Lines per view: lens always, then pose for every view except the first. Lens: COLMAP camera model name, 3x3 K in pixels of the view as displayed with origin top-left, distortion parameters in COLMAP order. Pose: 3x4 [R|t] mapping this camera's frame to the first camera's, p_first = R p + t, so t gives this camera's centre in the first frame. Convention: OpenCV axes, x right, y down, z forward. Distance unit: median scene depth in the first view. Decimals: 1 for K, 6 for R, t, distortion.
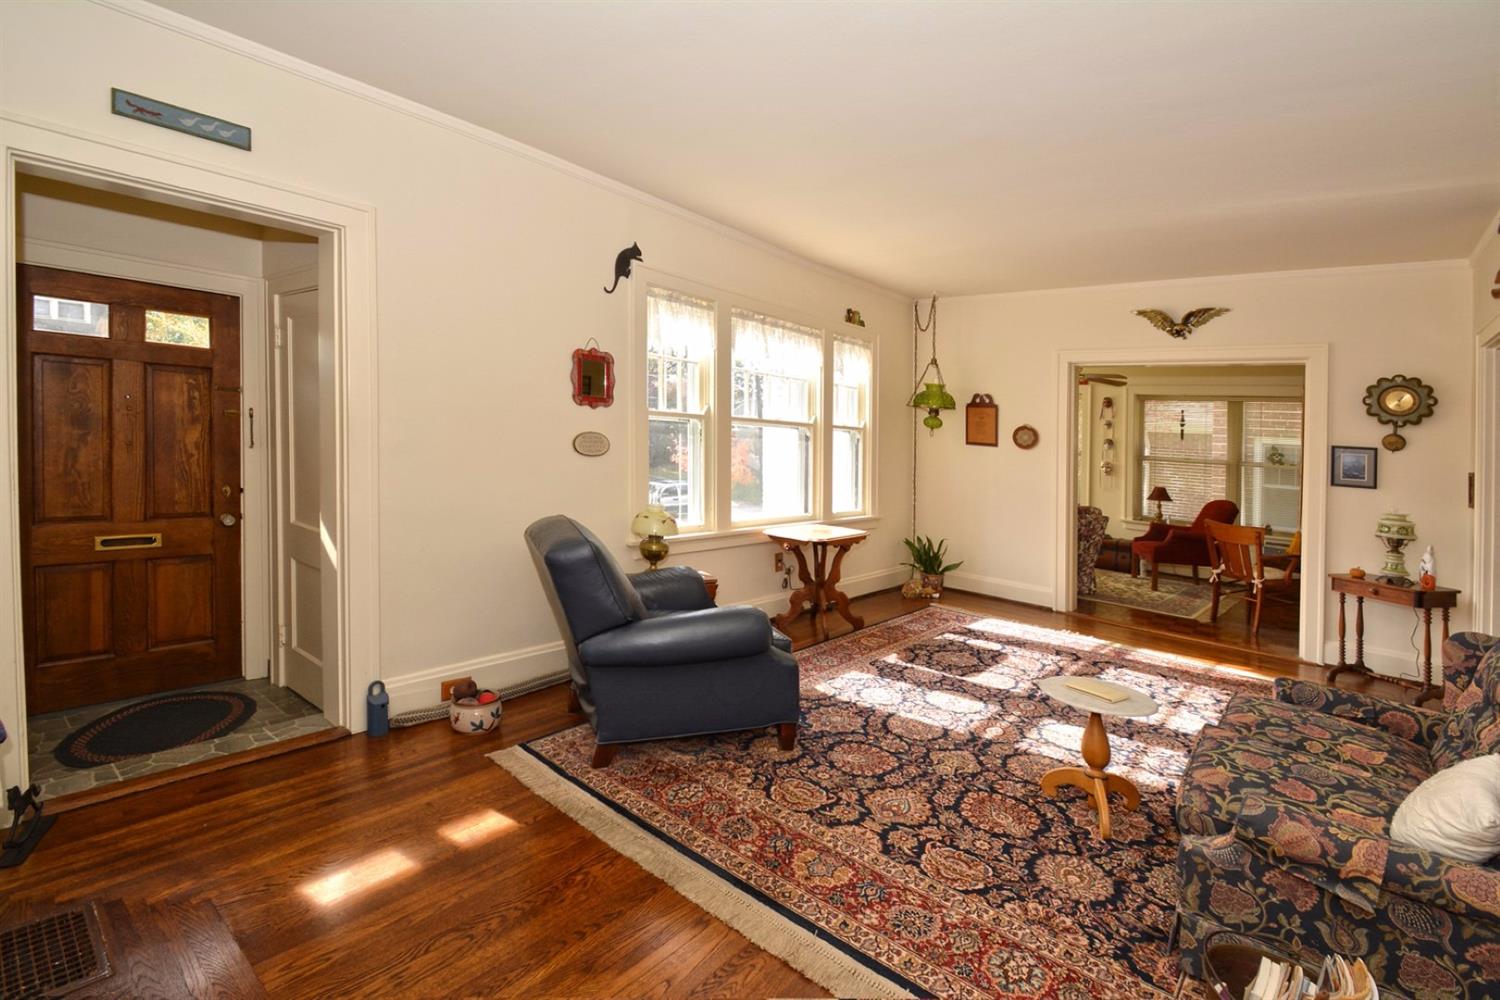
lens RADIAL K [[672.5, 0, 751.8], [0, 672.5, 477.6], [0, 0, 1]] dist [-0.020314, -0.000244]
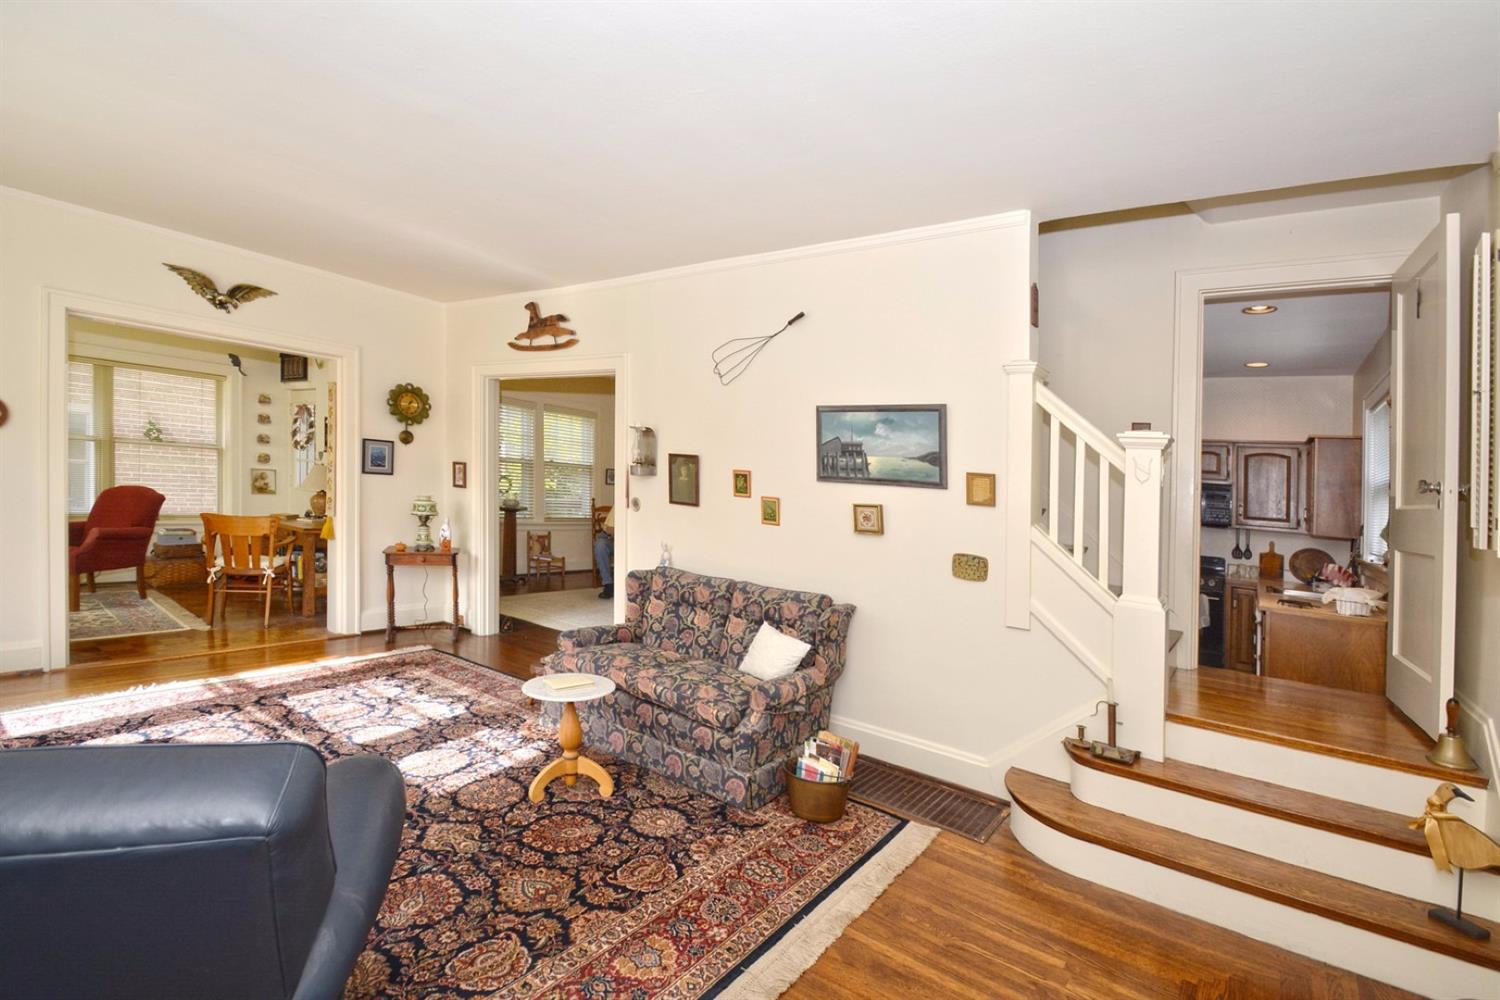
lens RADIAL K [[725.9, 0, 751.7], [0, 725.9, 439.3], [0, 0, 1]] dist [0.001200, -0.015730]
pose [[-0.087996, -0.008889, 0.996081, -0.649039], [-0.011339, 0.999904, 0.007922, -0.099396], [-0.996056, -0.010598, -0.088089, 0.692289]]
